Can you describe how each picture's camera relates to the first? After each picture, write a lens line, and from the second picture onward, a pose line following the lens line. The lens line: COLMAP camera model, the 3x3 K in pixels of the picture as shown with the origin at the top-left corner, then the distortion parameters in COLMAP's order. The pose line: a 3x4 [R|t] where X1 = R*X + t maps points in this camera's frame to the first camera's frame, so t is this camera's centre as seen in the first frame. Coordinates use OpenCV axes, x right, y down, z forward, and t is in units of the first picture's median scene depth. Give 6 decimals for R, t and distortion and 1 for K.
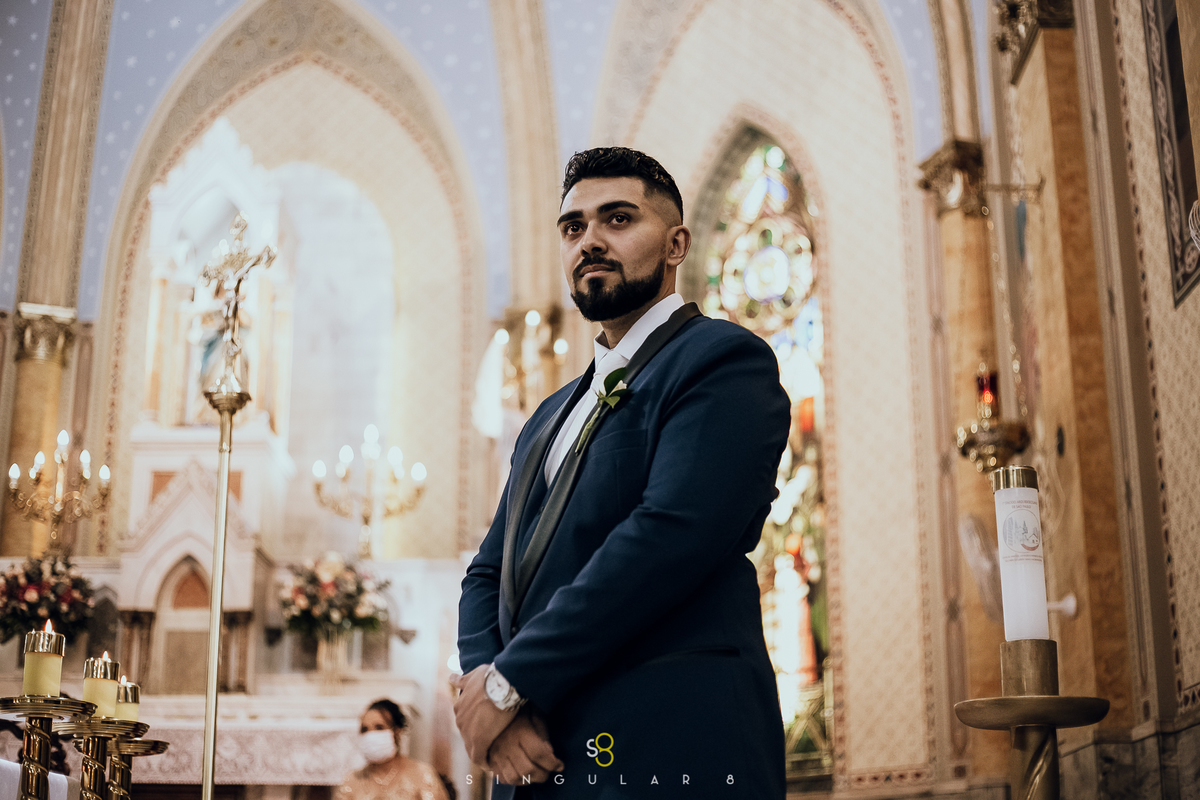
lens RADIAL K [[1735.0, 0, 601.9], [0, 1735.0, 410.2], [0, 0, 1]] dist [-0.105842, 0.000000]
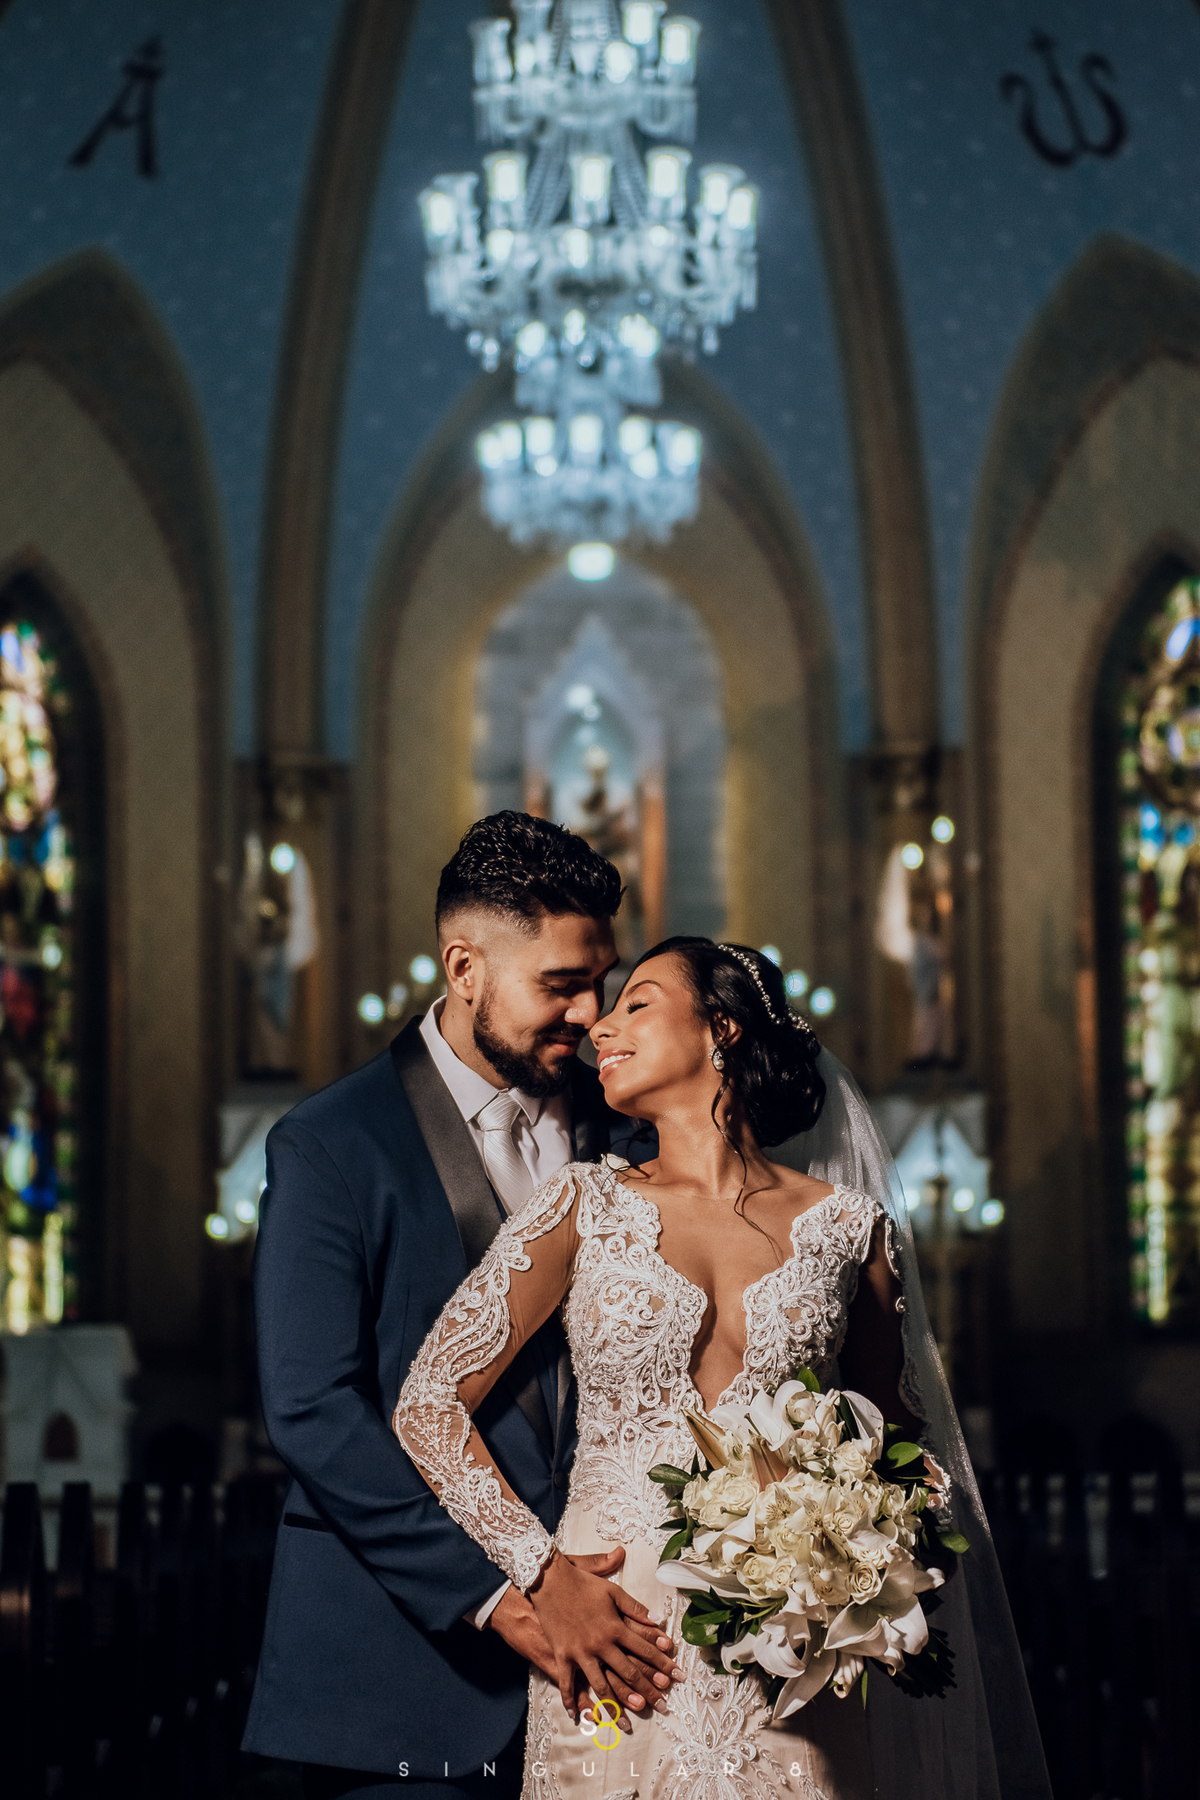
lens RADIAL K [[5377.5, 0, 606.1], [0, 5377.5, 906.3], [0, 0, 1]] dist [0.180509, 0.000000]
pose [[0.999628, -0.015686, 0.022328, -0.282331], [0.011183, 0.981881, 0.189169, -0.555100], [-0.024891, -0.188849, 0.981691, -1.788543]]
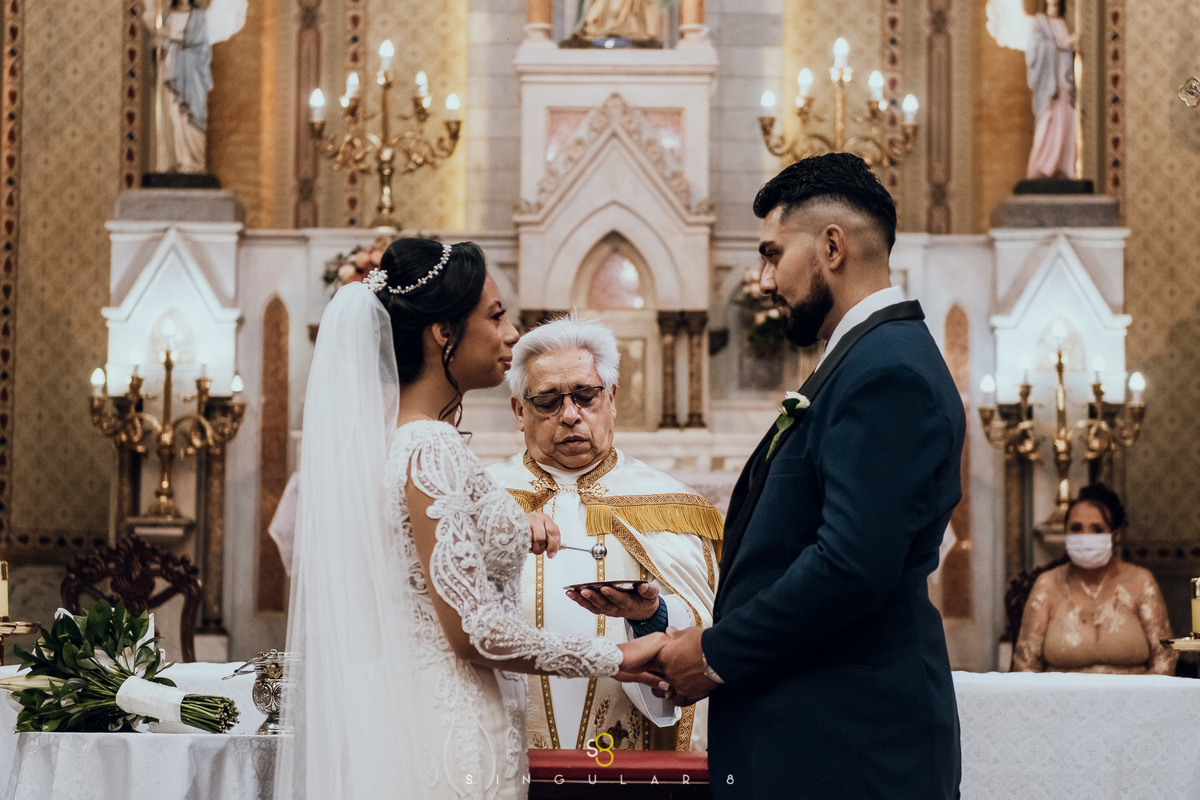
lens RADIAL K [[3136.6, 0, 596.6], [0, 3136.6, 402.7], [0, 0, 1]] dist [0.121853, 0.000000]
pose [[0.999946, 0.007613, 0.007078, -0.239124], [-0.008959, 0.976490, 0.215377, -0.118019], [-0.005272, -0.215429, 0.976505, -0.260049]]
